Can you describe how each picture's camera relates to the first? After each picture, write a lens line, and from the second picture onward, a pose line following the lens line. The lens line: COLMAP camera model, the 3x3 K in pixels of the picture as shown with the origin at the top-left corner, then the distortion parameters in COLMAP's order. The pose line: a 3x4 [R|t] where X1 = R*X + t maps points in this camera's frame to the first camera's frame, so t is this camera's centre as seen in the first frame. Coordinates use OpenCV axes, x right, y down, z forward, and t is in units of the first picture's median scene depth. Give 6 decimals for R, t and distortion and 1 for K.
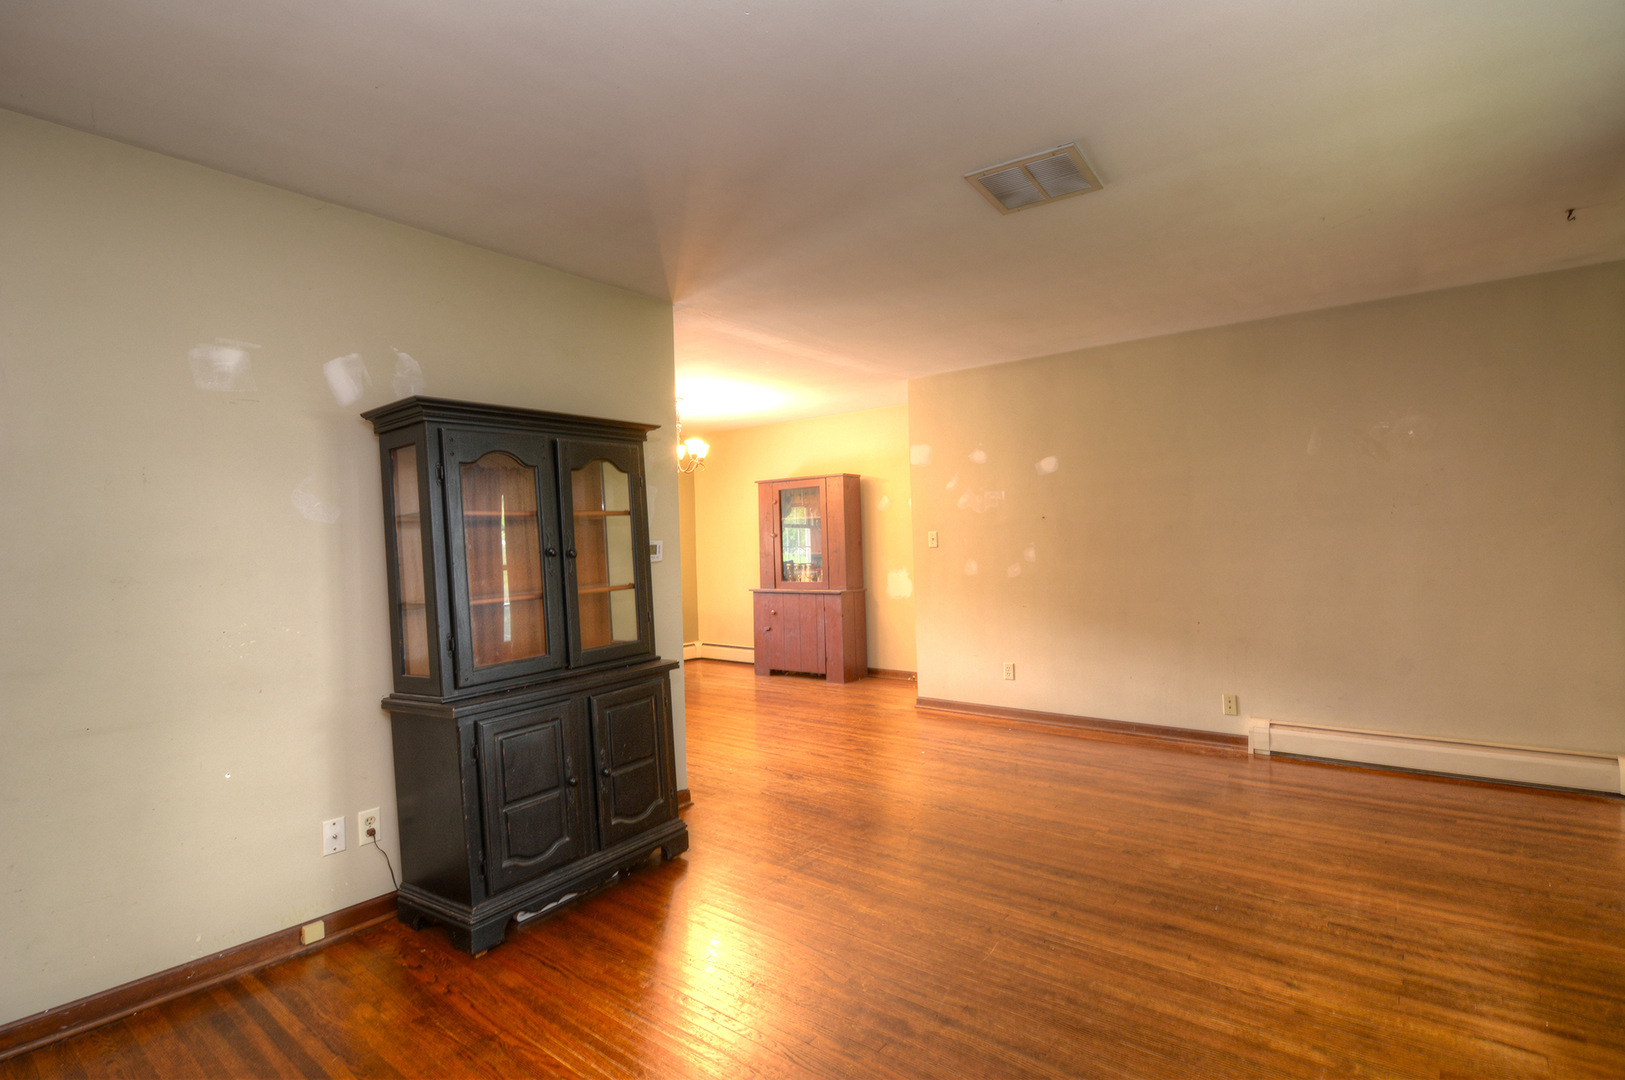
lens RADIAL K [[782.2, 0, 824.0], [0, 782.2, 547.1], [0, 0, 1]] dist [-0.008928, -0.007185]
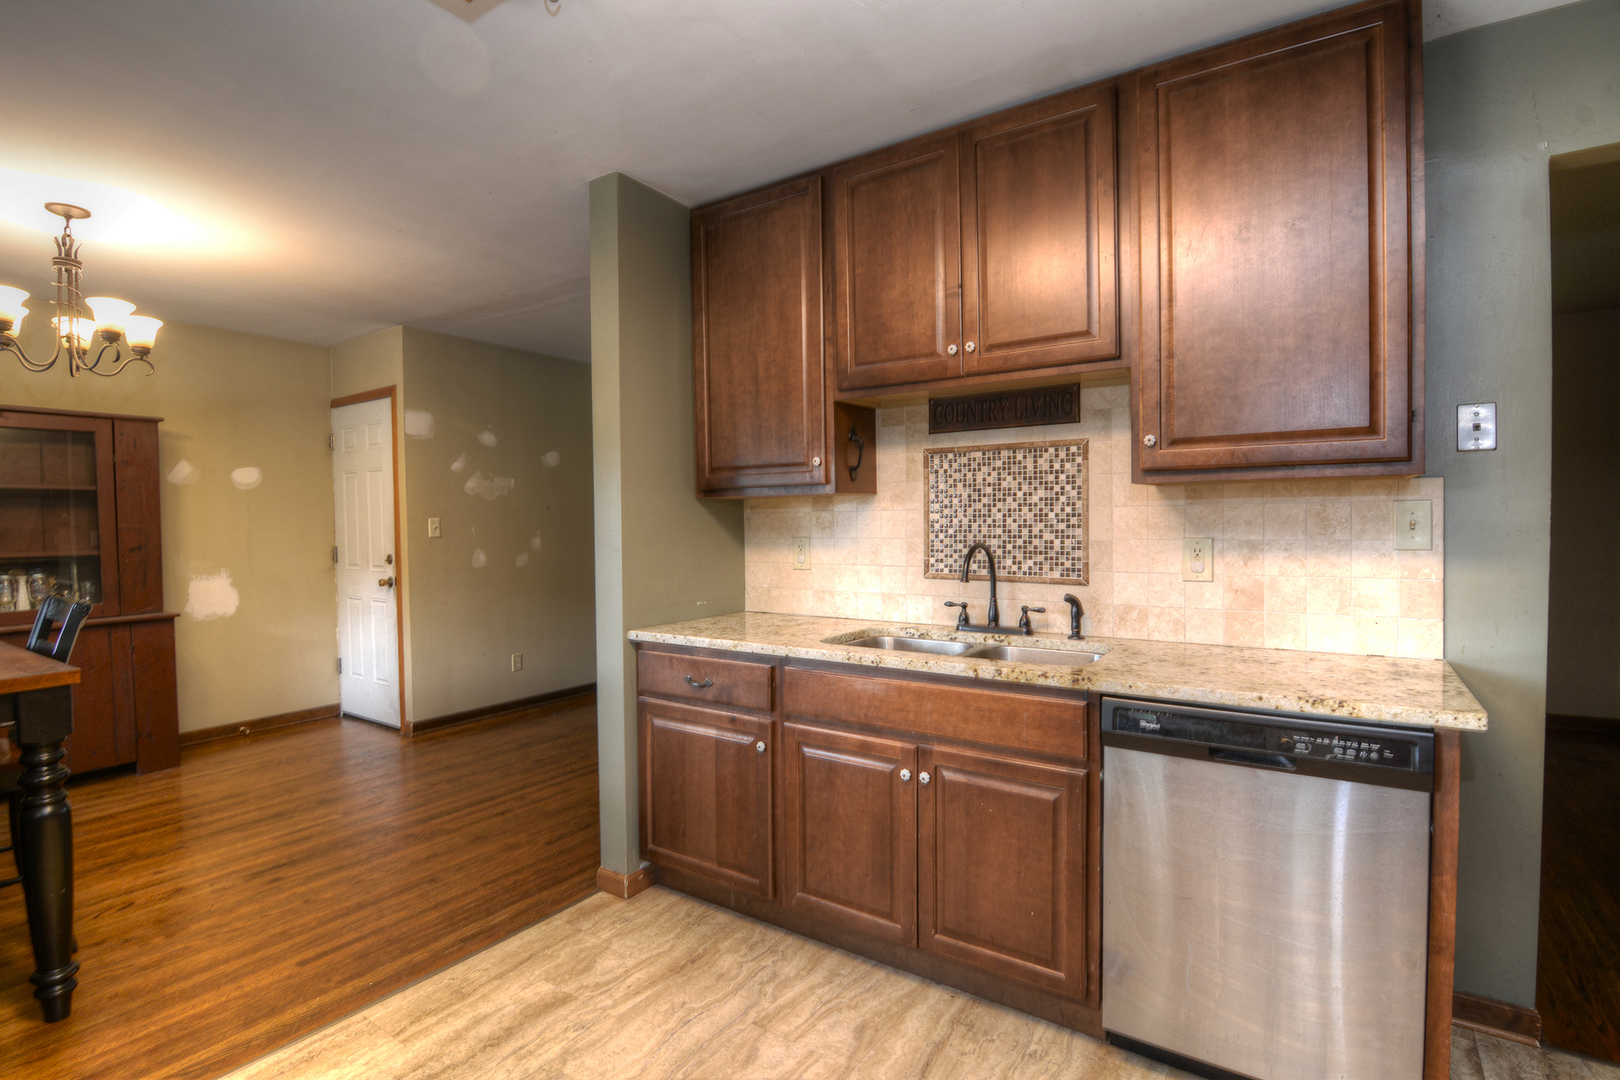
lens RADIAL K [[779.8, 0, 802.1], [0, 779.8, 538.7], [0, 0, 1]] dist [-0.008928, -0.007185]
pose [[-0.055993, 0.003802, 0.998424, -0.717529], [0.021446, 0.999767, -0.002605, 0.012239], [-0.998201, 0.021267, -0.056062, 0.656291]]
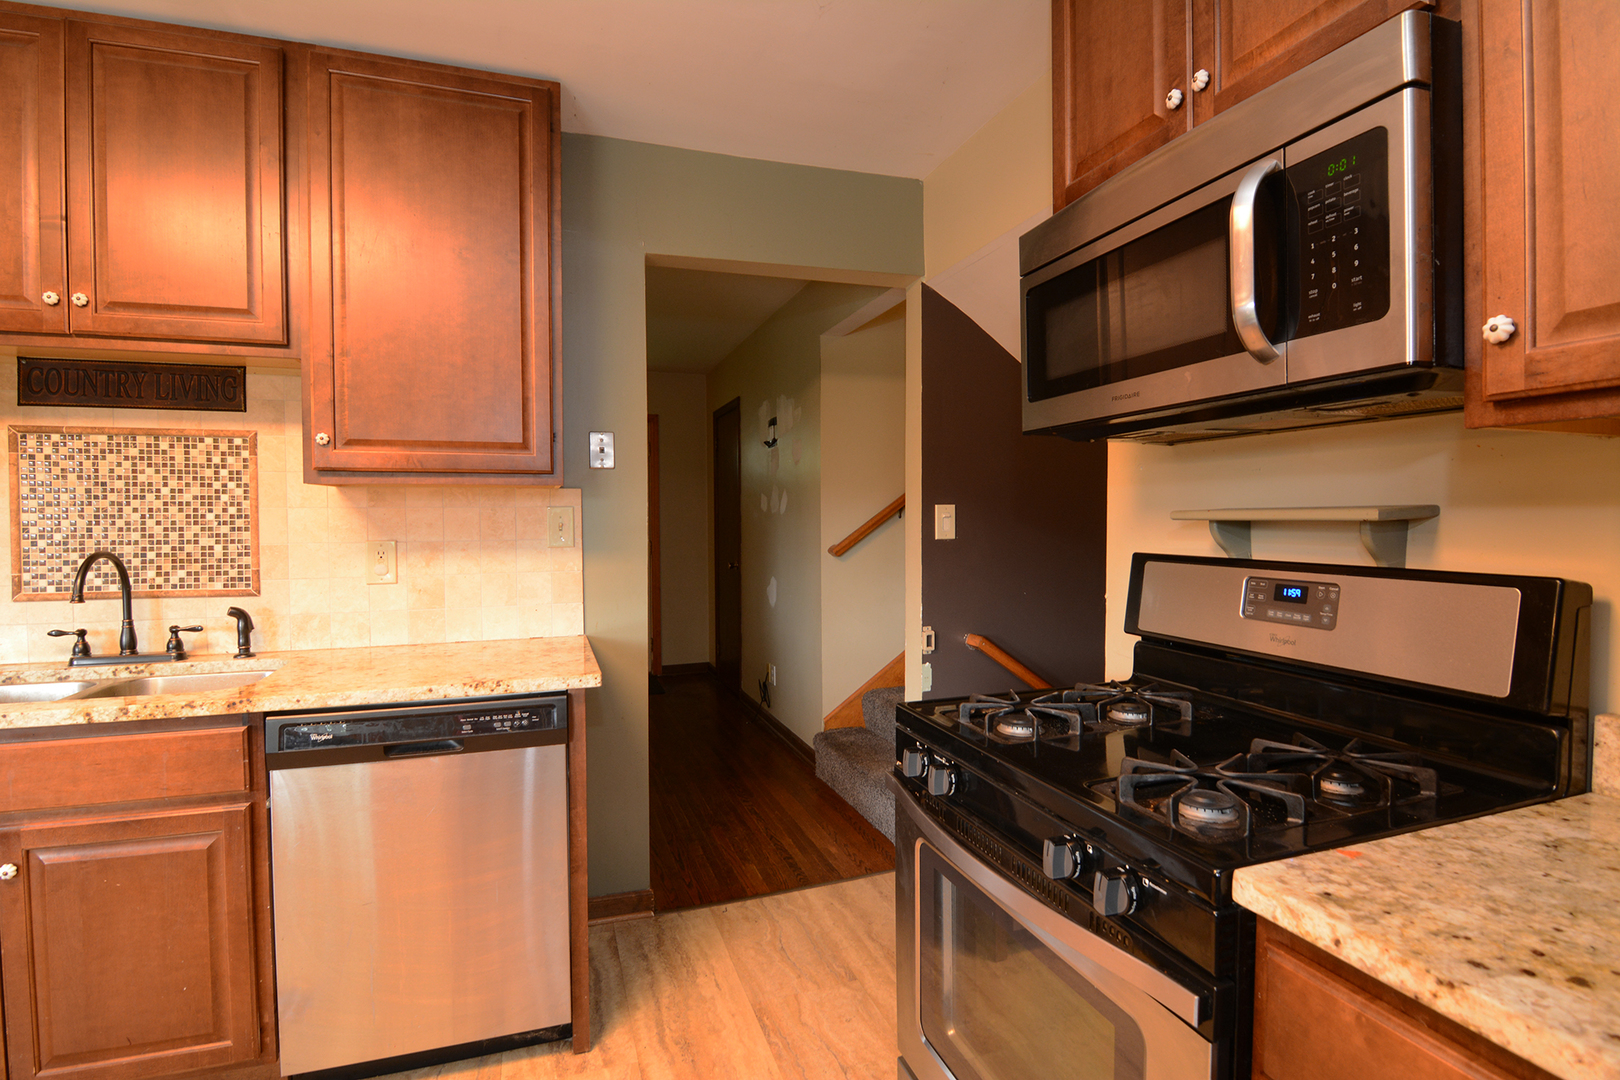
lens RADIAL K [[779.8, 0, 808.5], [0, 779.8, 539.1], [0, 0, 1]] dist [-0.008928, -0.007185]
pose [[-0.833908, 0.014863, 0.551704, -0.730141], [0.031852, 0.999267, 0.021224, 0.012846], [-0.550984, 0.035272, -0.833770, 0.646382]]
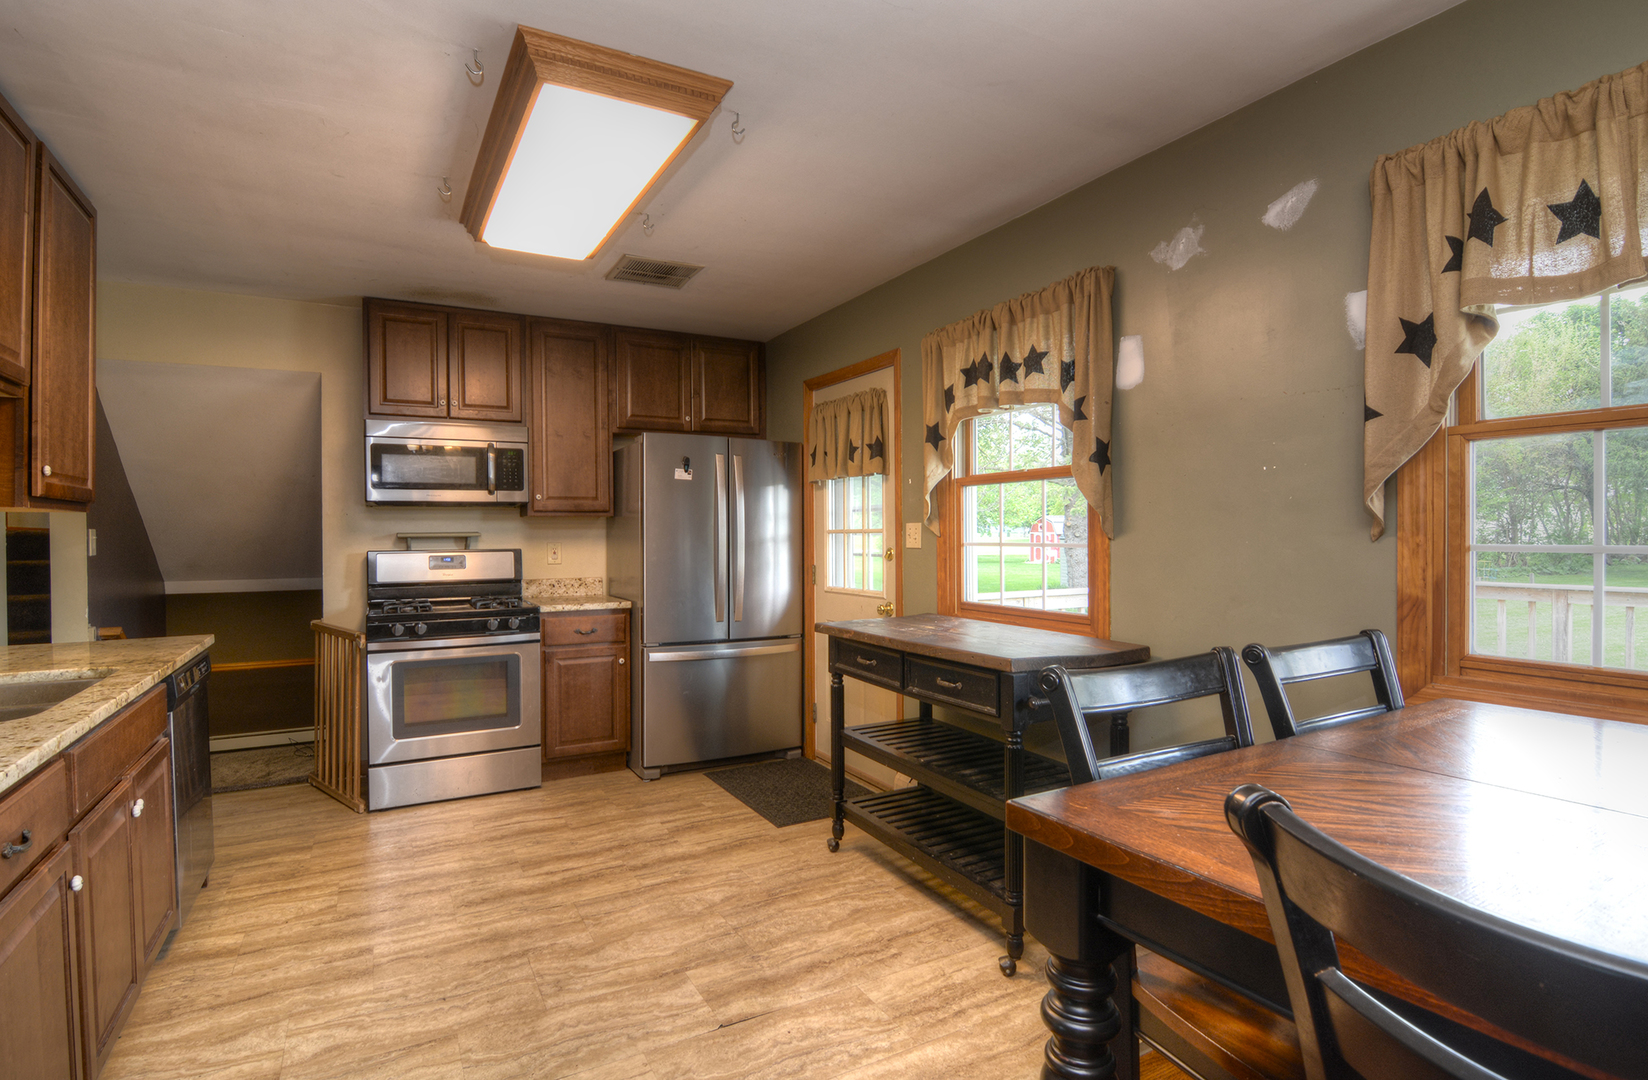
lens RADIAL K [[821.6, 0, 822.5], [0, 821.6, 541.2], [0, 0, 1]] dist [-0.005671, -0.009442]
pose [[-0.397777, 0.039834, -0.916617, -0.156992], [0.010573, 0.999190, 0.038834, -0.005373], [0.917421, 0.005756, -0.397876, 1.003480]]
